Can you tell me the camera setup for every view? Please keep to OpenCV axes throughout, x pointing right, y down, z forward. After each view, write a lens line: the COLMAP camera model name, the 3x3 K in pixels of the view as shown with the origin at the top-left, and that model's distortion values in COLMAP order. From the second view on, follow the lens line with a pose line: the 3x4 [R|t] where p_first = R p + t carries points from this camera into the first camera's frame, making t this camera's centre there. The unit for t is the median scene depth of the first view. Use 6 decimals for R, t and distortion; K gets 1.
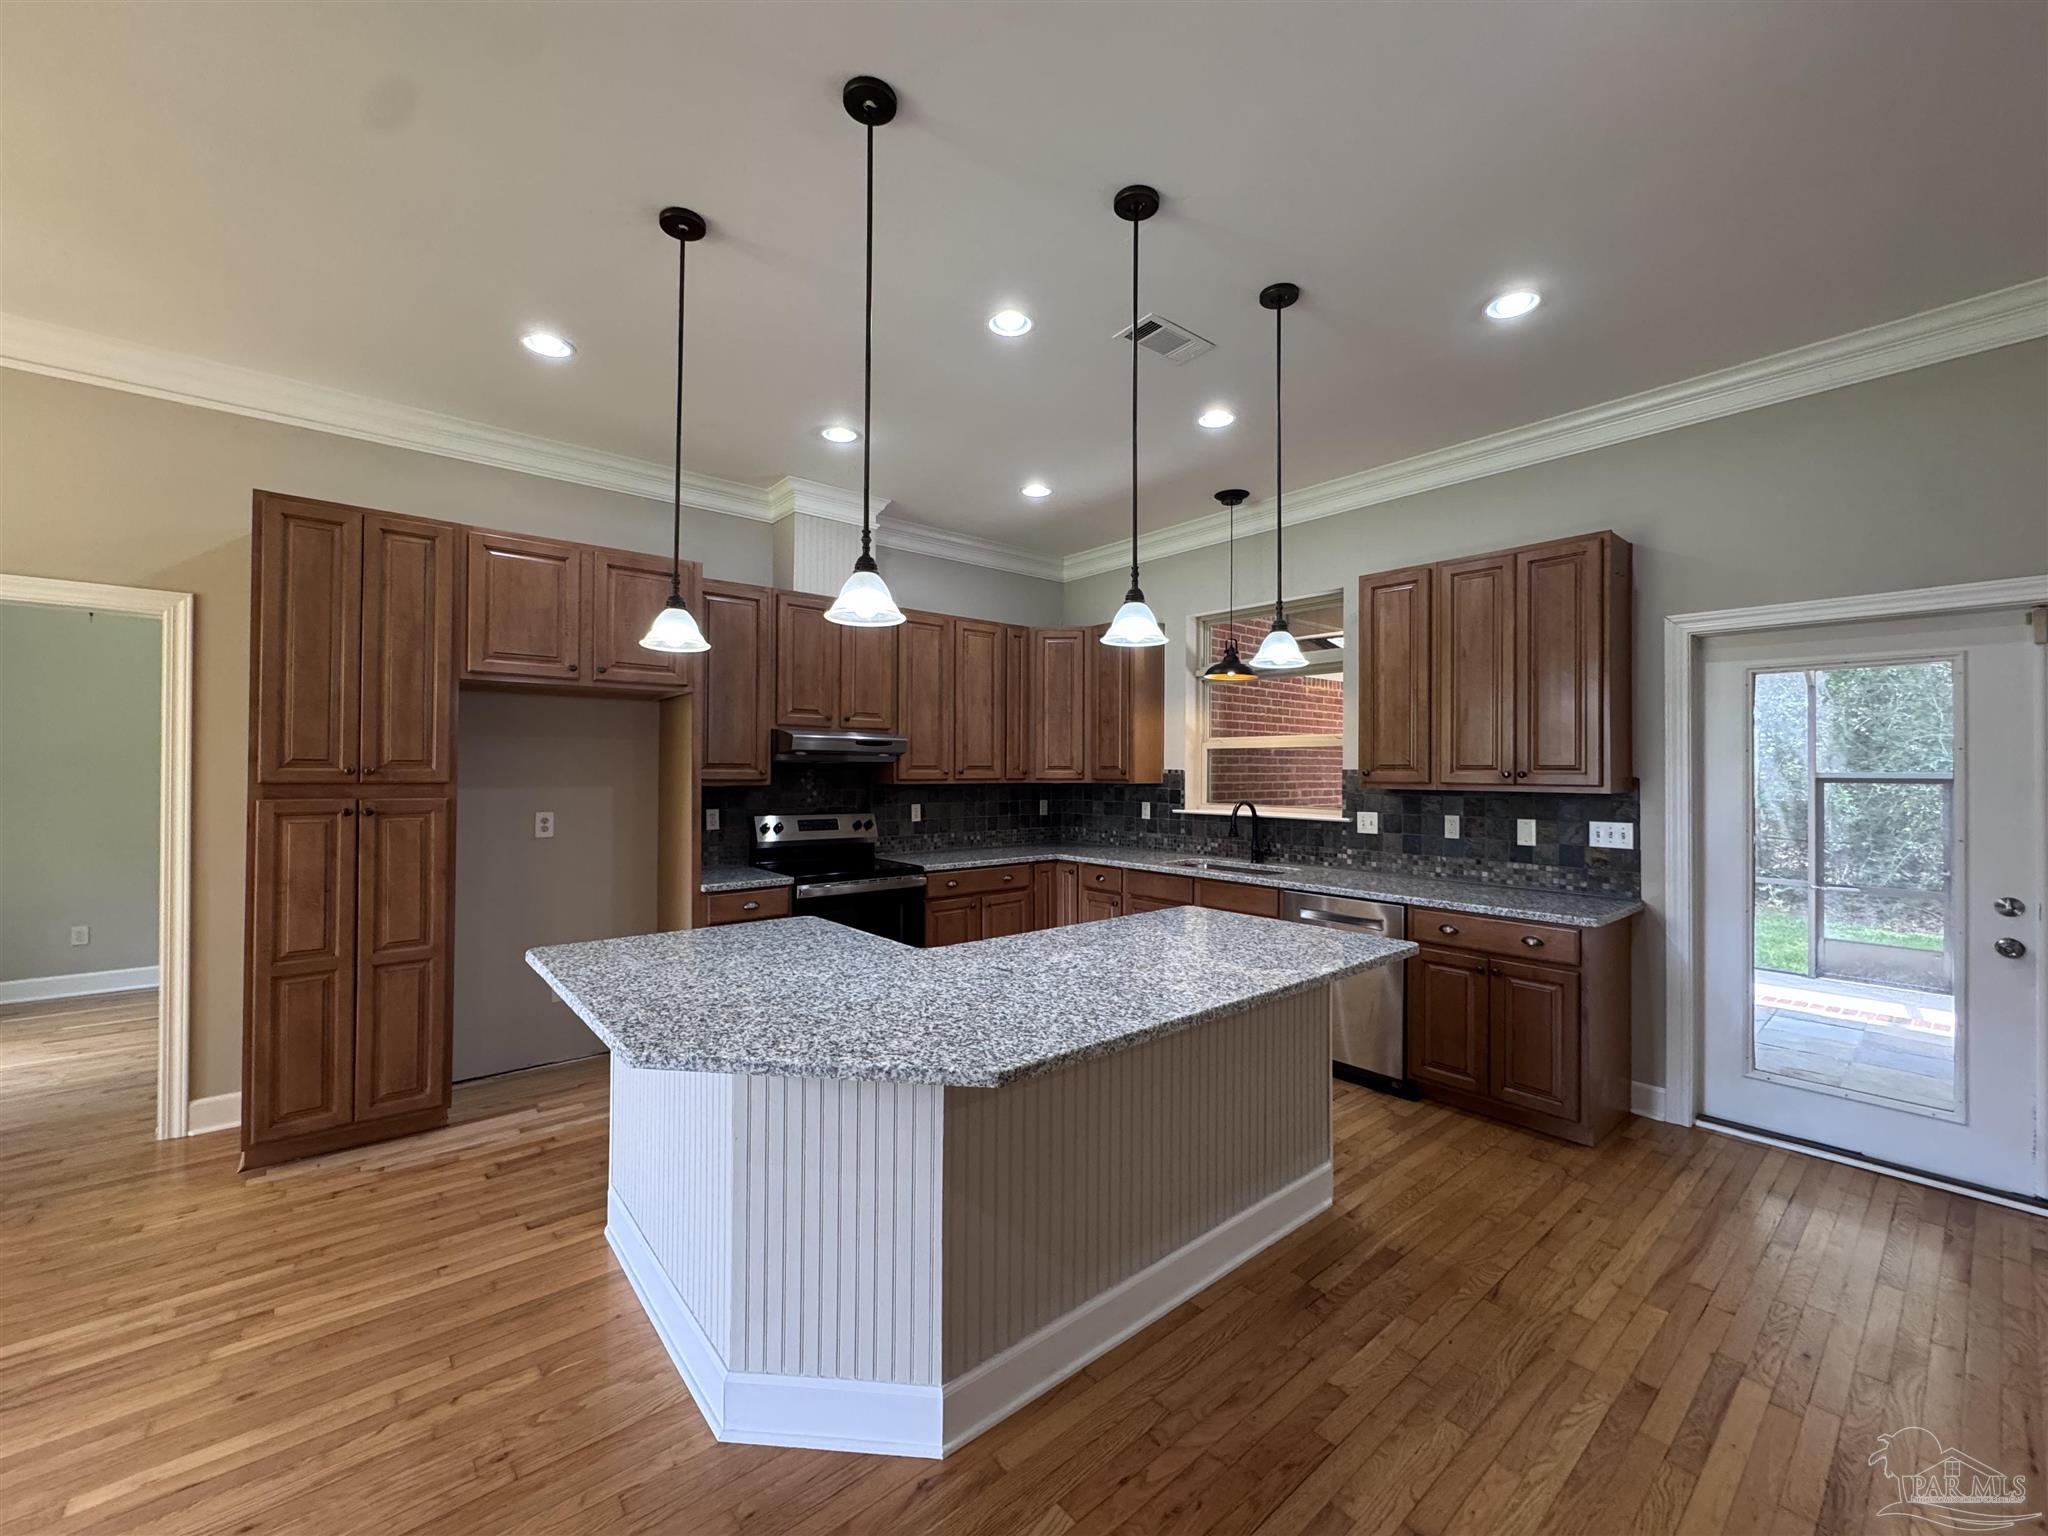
lens RADIAL K [[821.5, 0, 1016.8], [0, 821.5, 763.3], [0, 0, 1]] dist [-0.002176, 0.000090]
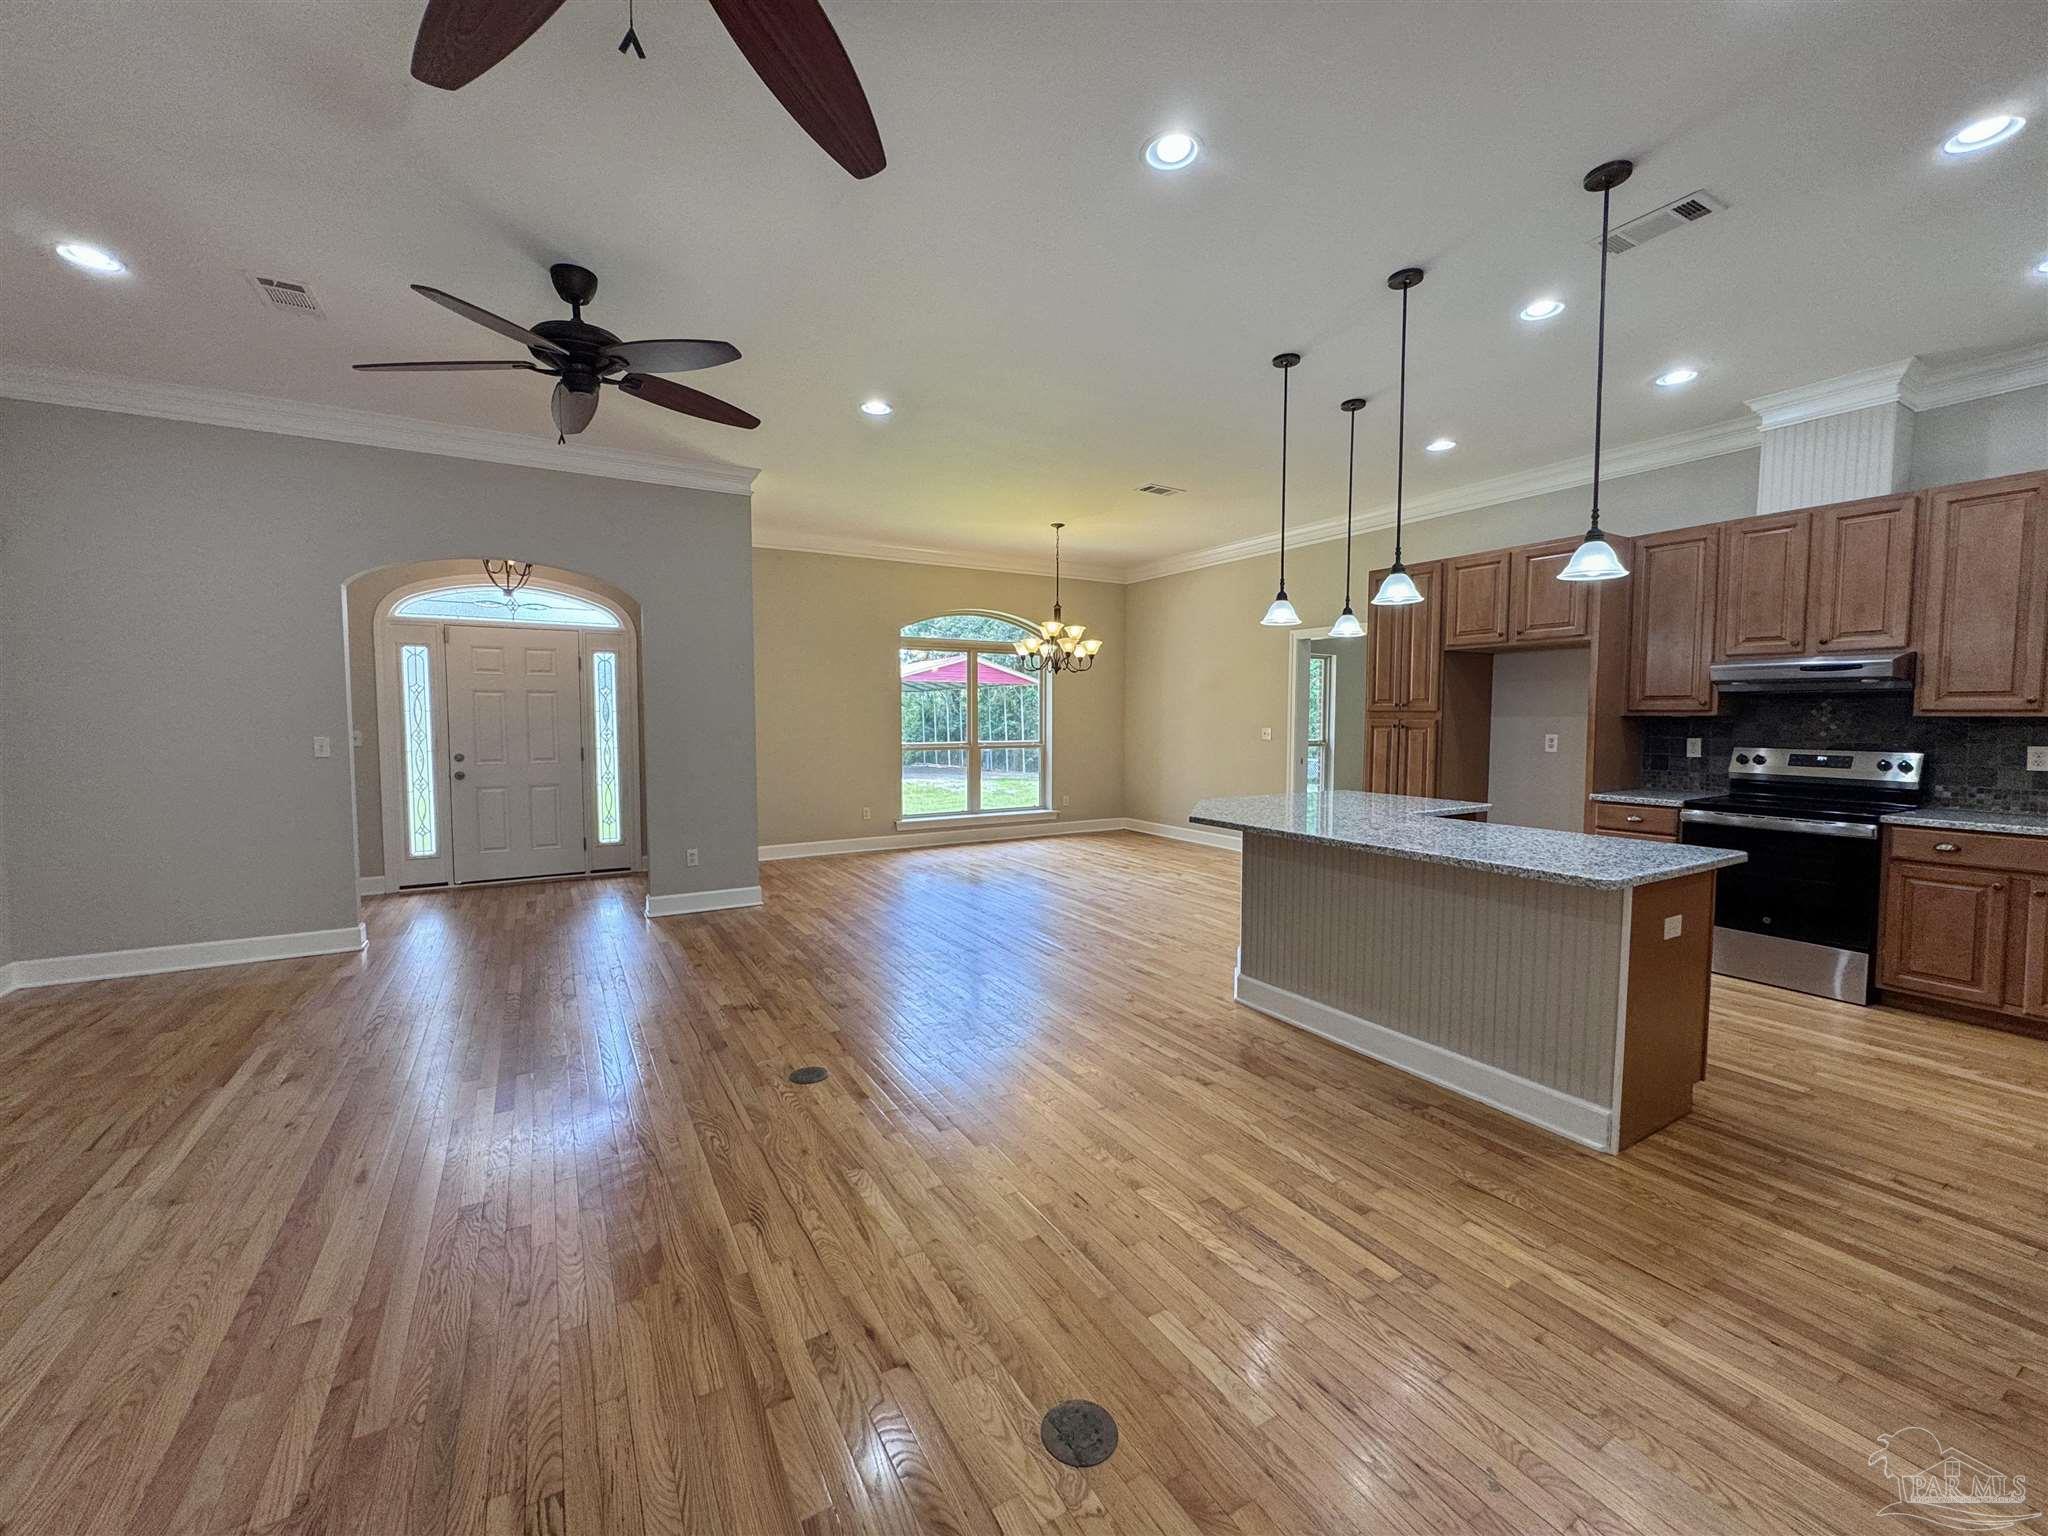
lens RADIAL K [[821.5, 0, 1028.7], [0, 821.5, 766.1], [0, 0, 1]] dist [-0.002176, 0.000090]
pose [[-0.164039, 0.058410, -0.984723, 1.354901], [0.008028, 0.998291, 0.057877, 0.036959], [0.986421, 0.001589, -0.164228, 0.495127]]
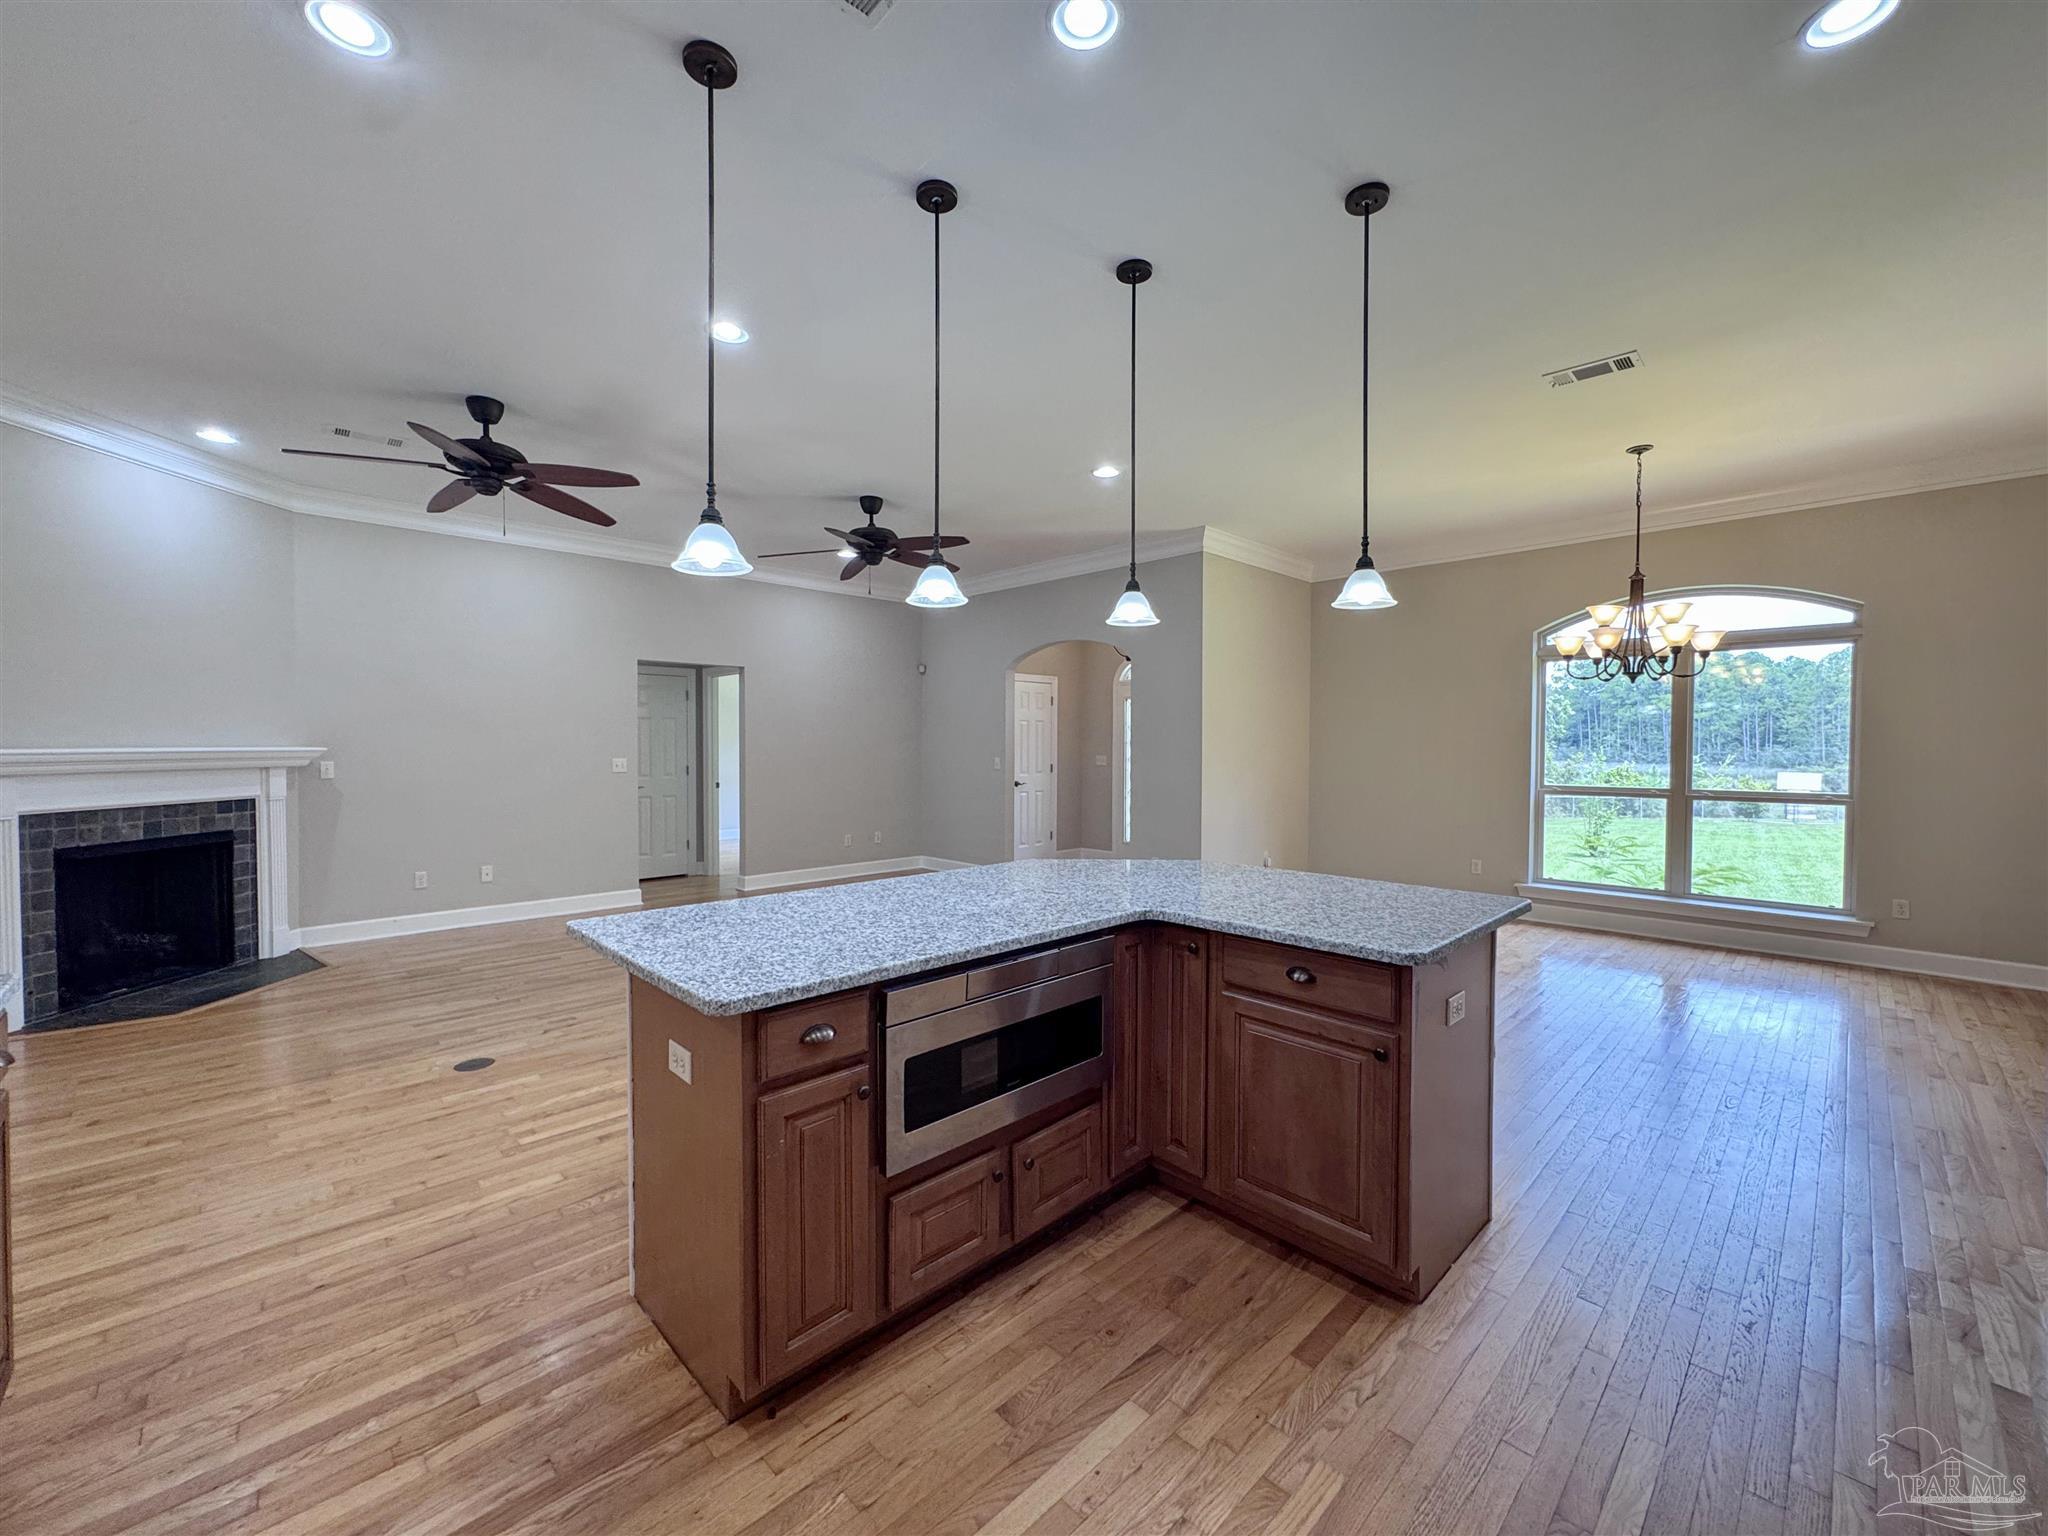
lens RADIAL K [[821.5, 0, 1012.2], [0, 821.5, 765.0], [0, 0, 1]] dist [-0.002176, 0.000090]
pose [[-0.997973, -0.005816, -0.063378, 0.091518], [-0.006763, 0.999869, 0.014734, 0.044693], [0.063284, 0.015133, -0.997881, 1.726990]]
